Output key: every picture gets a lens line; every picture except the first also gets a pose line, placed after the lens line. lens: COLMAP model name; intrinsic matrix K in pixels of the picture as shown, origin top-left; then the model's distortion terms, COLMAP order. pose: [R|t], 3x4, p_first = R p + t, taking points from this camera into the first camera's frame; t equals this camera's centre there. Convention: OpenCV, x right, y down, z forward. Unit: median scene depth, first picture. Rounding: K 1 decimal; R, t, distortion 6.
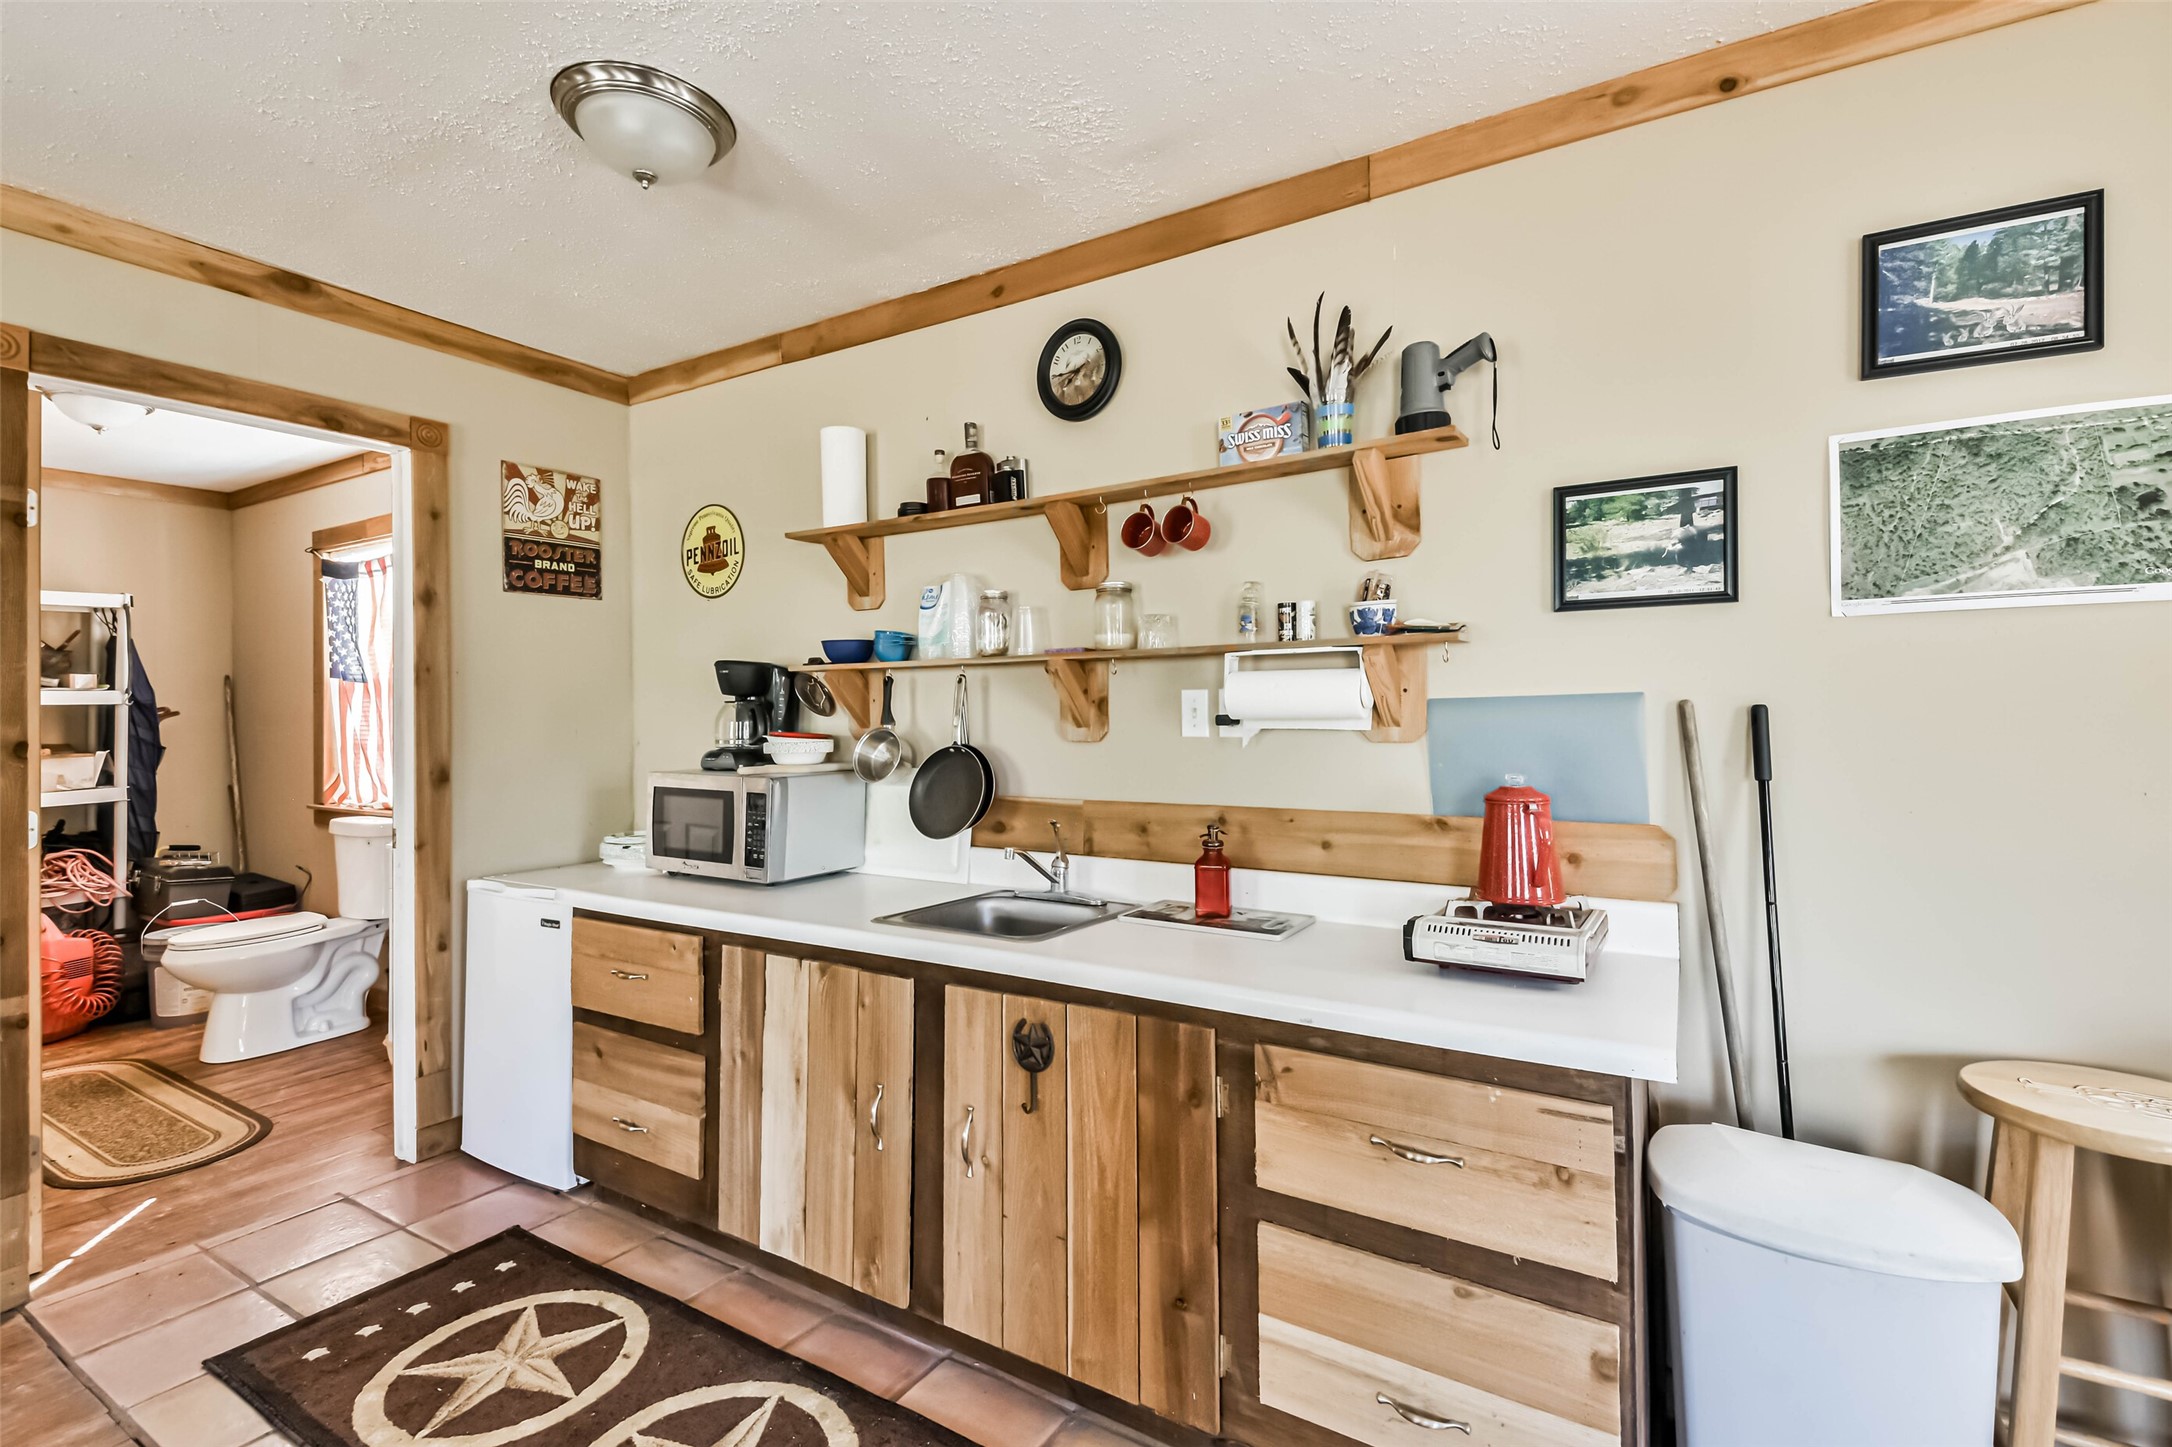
lens RADIAL K [[956.0, 0, 1087.7], [0, 956.0, 706.5], [0, 0, 1]] dist [0.049309, -0.020321]
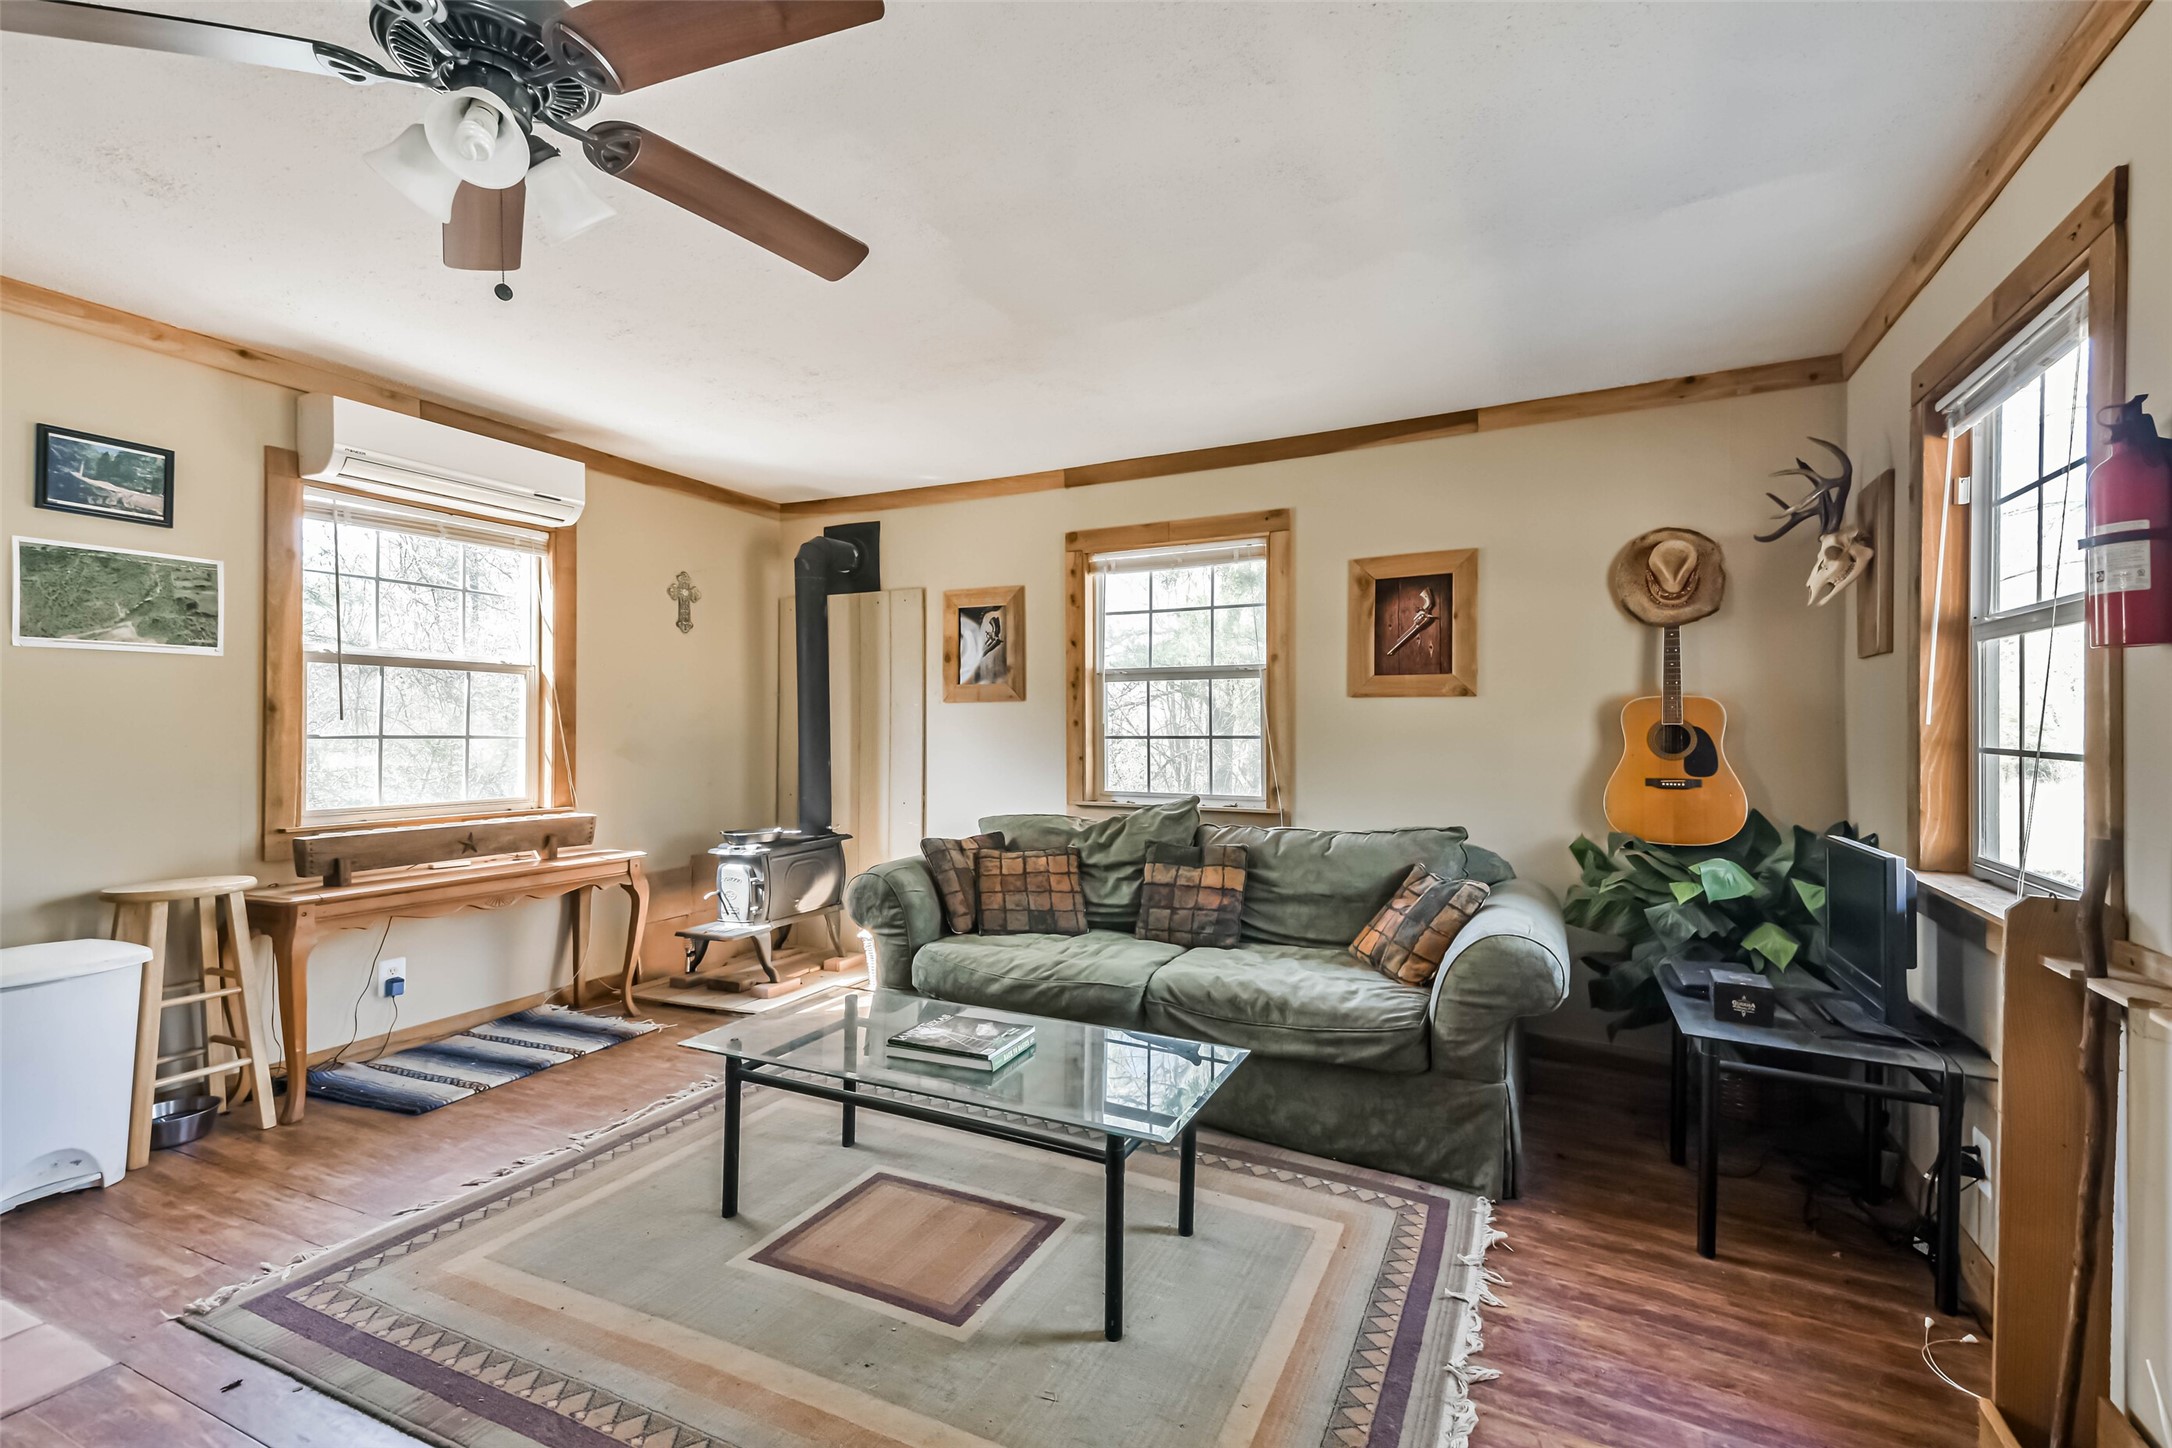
lens RADIAL K [[956.0, 0, 1091.8], [0, 956.0, 721.8], [0, 0, 1]] dist [0.049309, -0.020321]
pose [[-0.078624, 0.008758, 0.996866, -0.649741], [-0.000569, 0.999961, -0.008830, 0.030588], [-0.996904, -0.001261, -0.078616, -0.421533]]
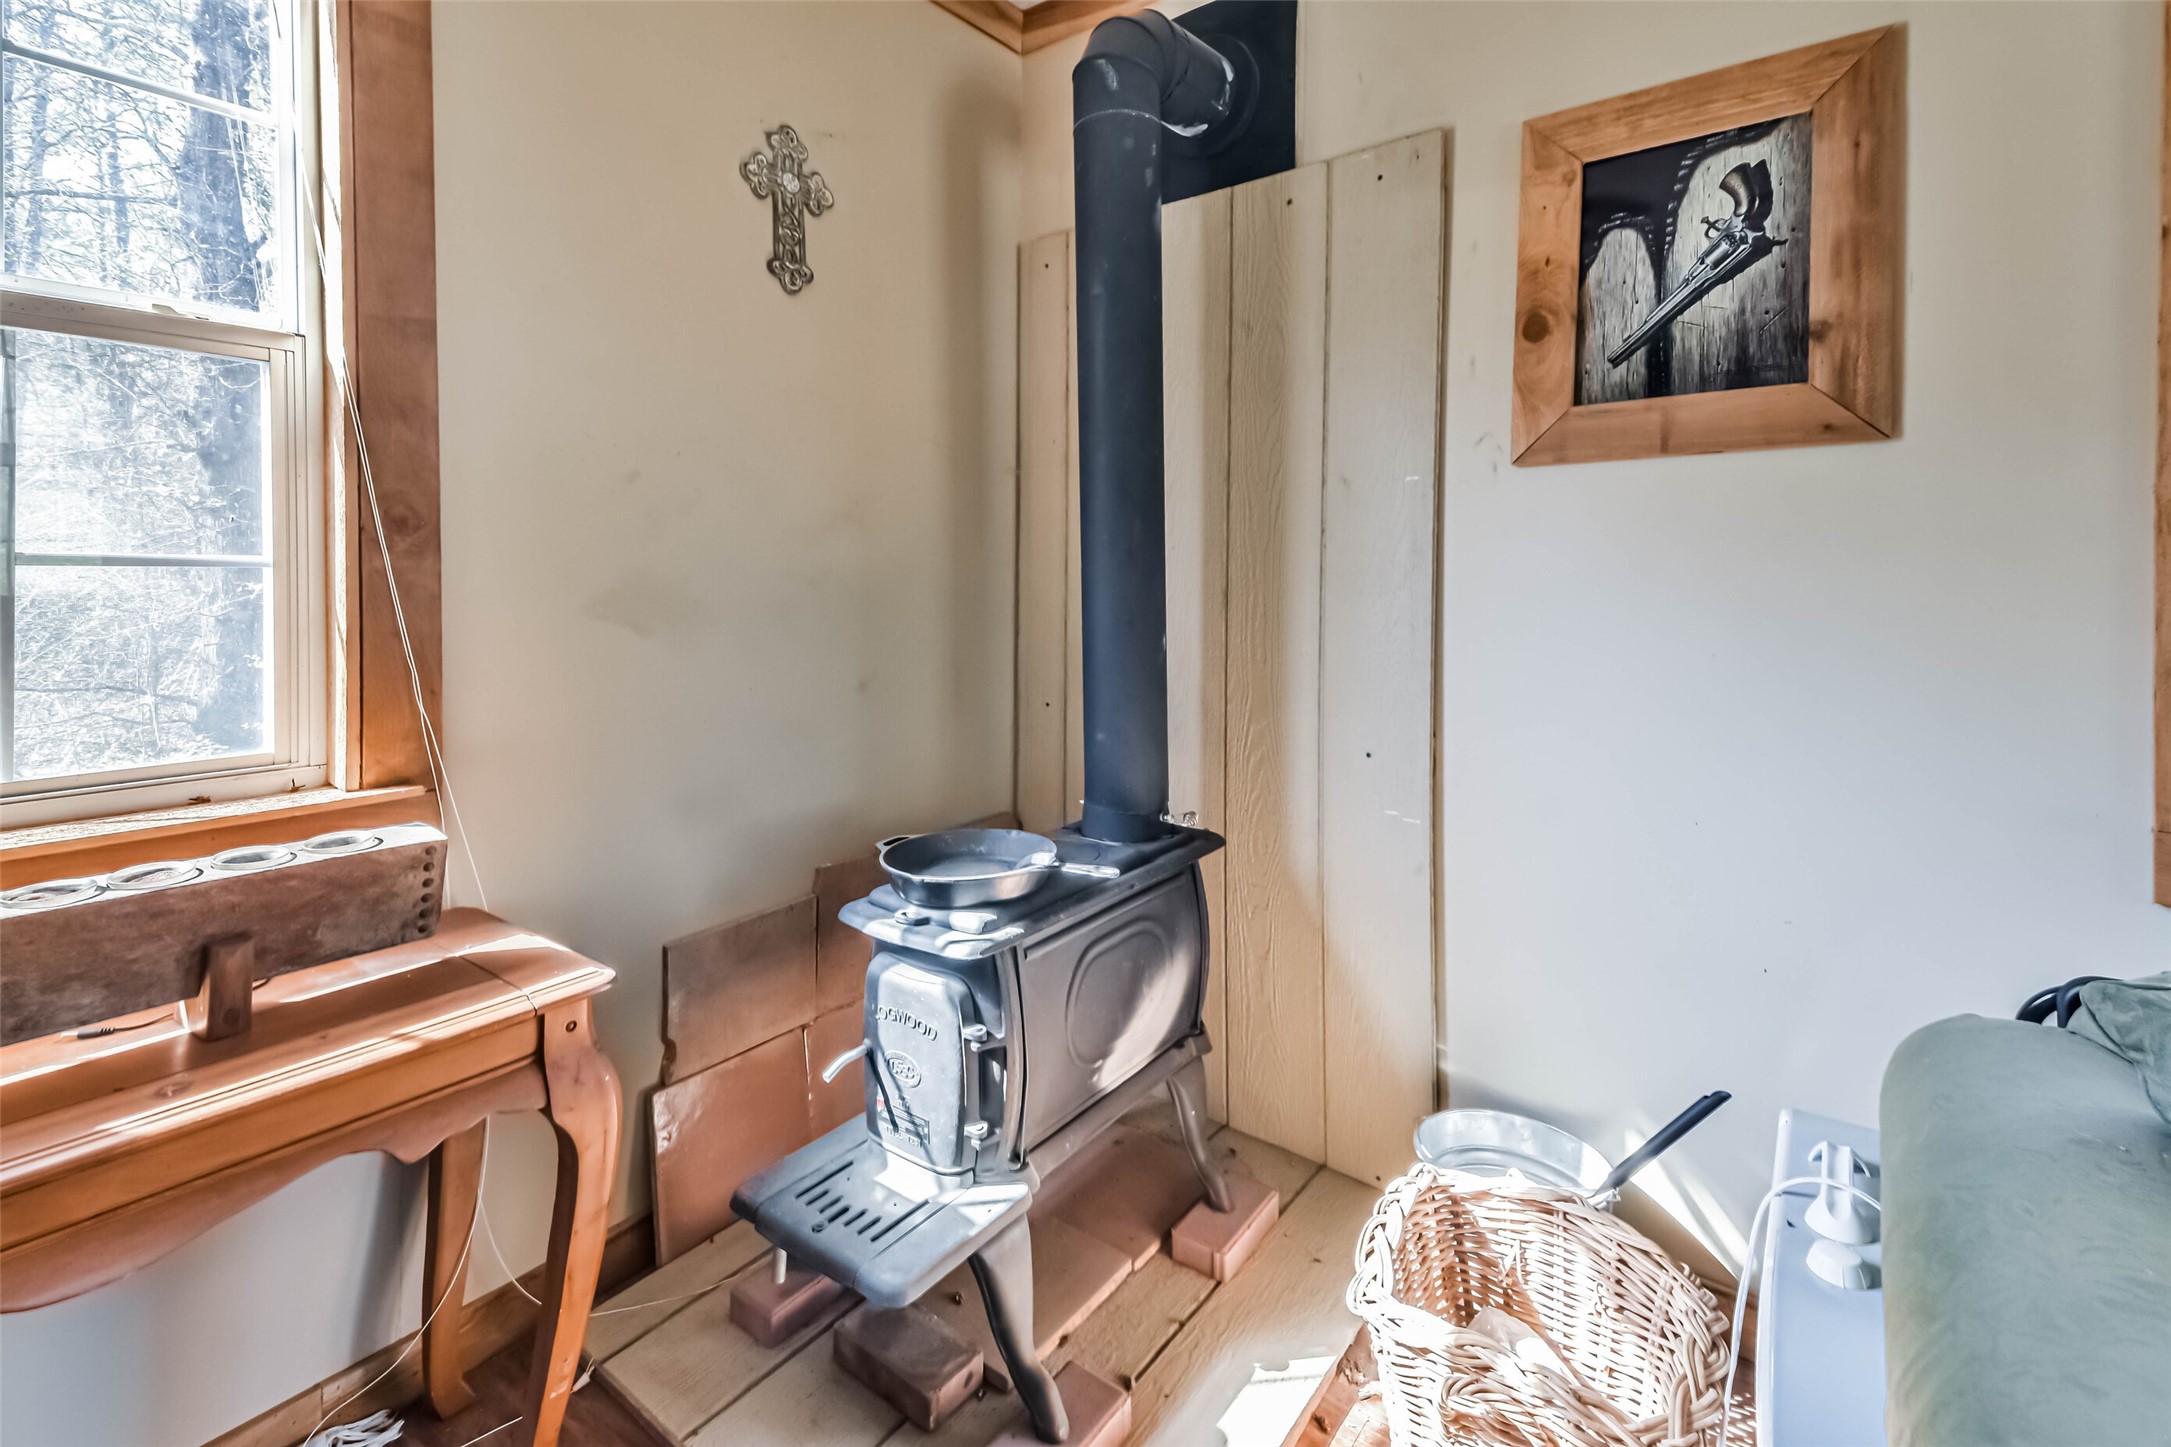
lens RADIAL K [[955.6, 0, 1078.2], [0, 955.6, 632.8], [0, 0, 1]] dist [0.049309, -0.020321]
pose [[0.131866, -0.039223, 0.990491, 0.553528], [-0.002763, 0.999198, 0.039936, 0.056773], [-0.991264, -0.008003, 0.131652, -0.093431]]
